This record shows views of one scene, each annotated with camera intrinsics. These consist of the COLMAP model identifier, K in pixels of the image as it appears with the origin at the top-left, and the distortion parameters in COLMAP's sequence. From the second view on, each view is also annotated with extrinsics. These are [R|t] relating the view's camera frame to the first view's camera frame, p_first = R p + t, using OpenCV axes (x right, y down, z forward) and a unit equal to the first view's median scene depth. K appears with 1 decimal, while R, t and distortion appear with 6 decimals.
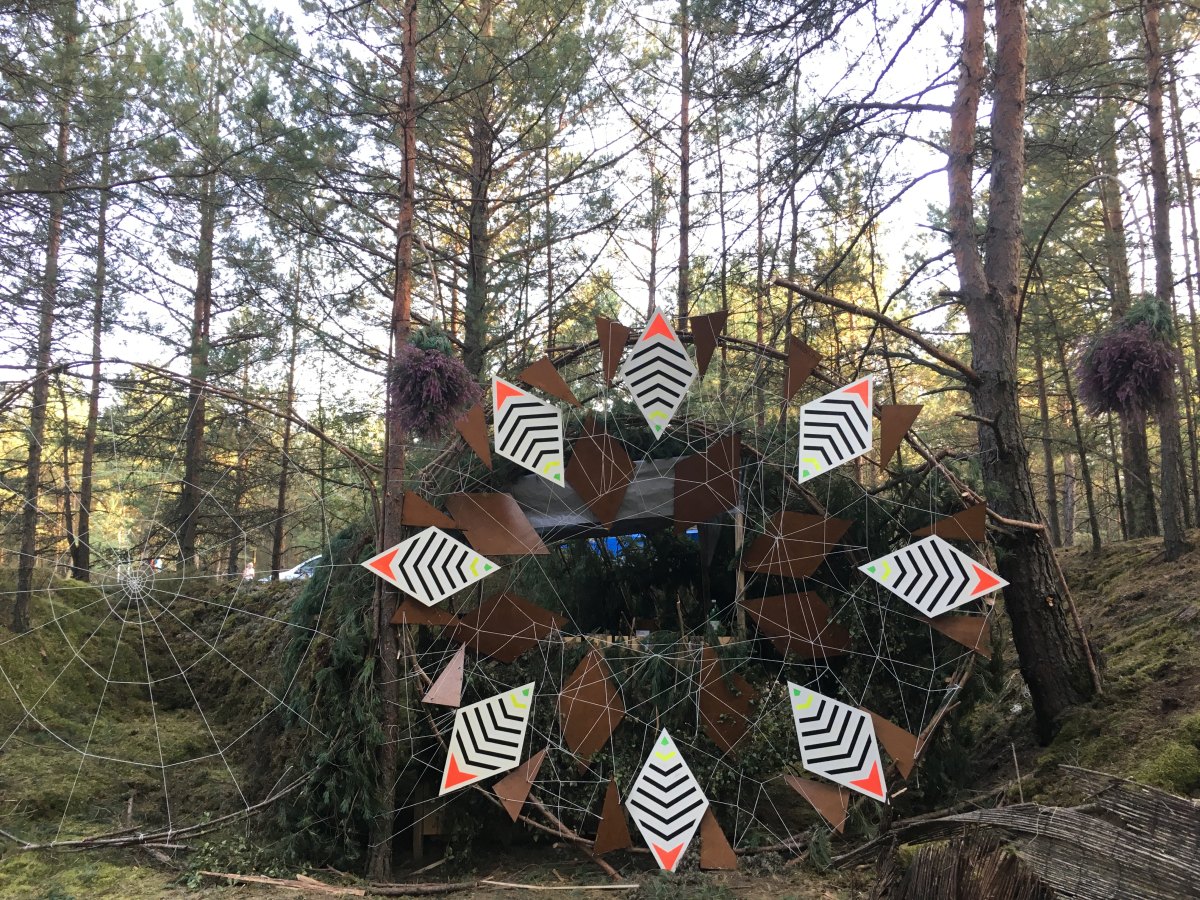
lens RADIAL K [[1024.0, 0, 600.0], [0, 1024.0, 450.0], [0, 0, 1]] dist [0.053055, -0.000759]
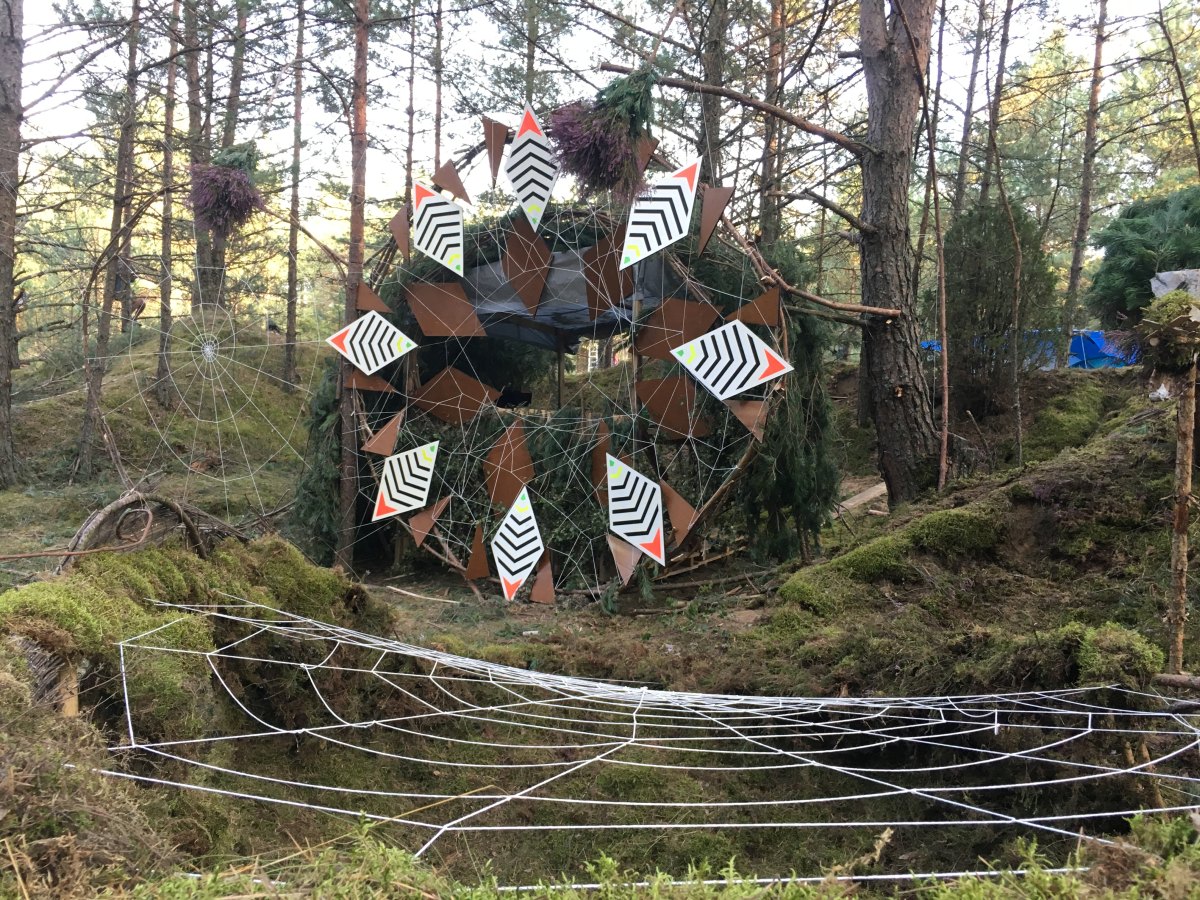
lens RADIAL K [[1024.0, 0, 600.0], [0, 1024.0, 450.0], [0, 0, 1]] dist [0.053055, -0.000759]
pose [[0.875923, 0.067790, -0.477665, 0.688420], [0.023324, 0.982971, 0.182273, 0.021877], [0.481887, -0.170798, 0.859426, 0.055445]]
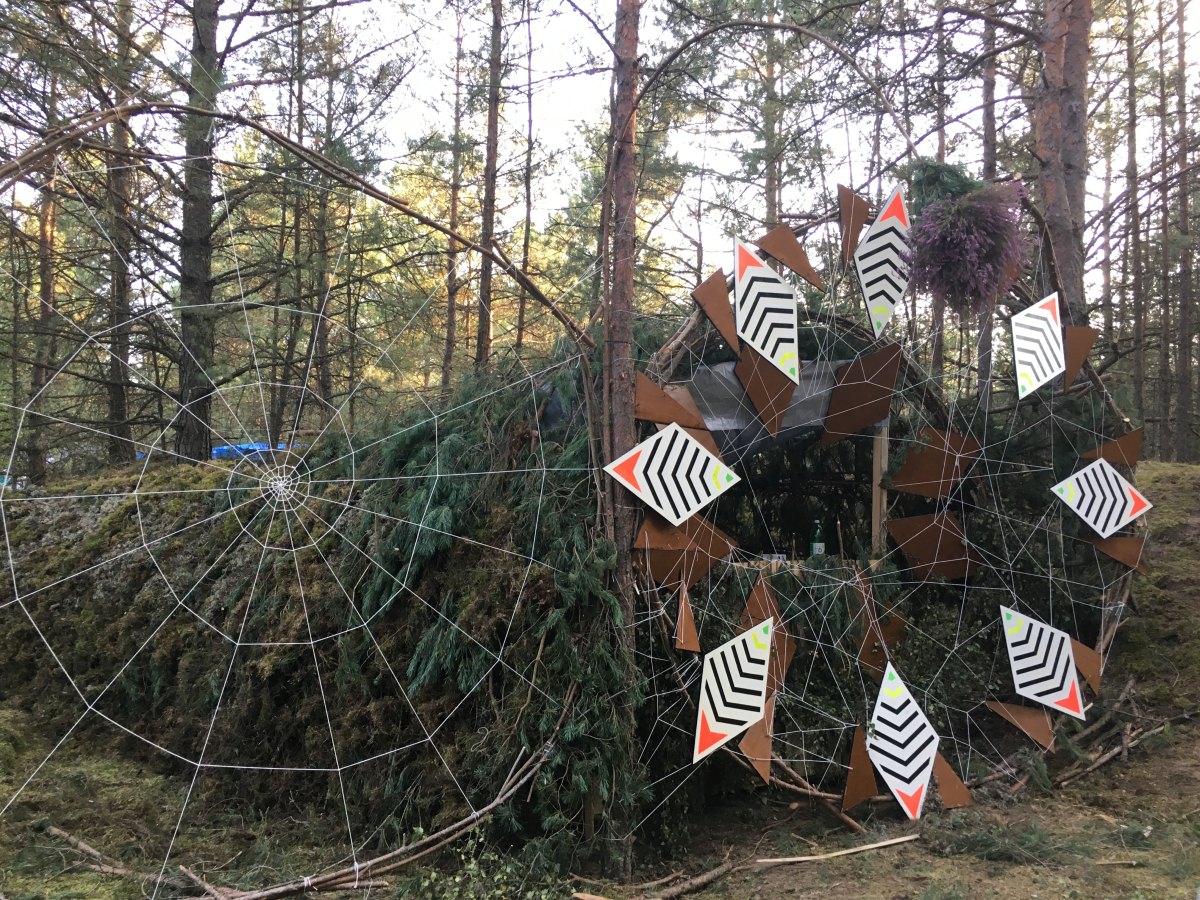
lens RADIAL K [[1024.0, 0, 600.0], [0, 1024.0, 450.0], [0, 0, 1]] dist [0.053055, -0.000759]
pose [[0.846950, 0.041678, 0.530036, -0.636047], [-0.081822, 0.995264, 0.052484, 0.060825], [-0.525338, -0.087820, 0.846349, 0.390345]]
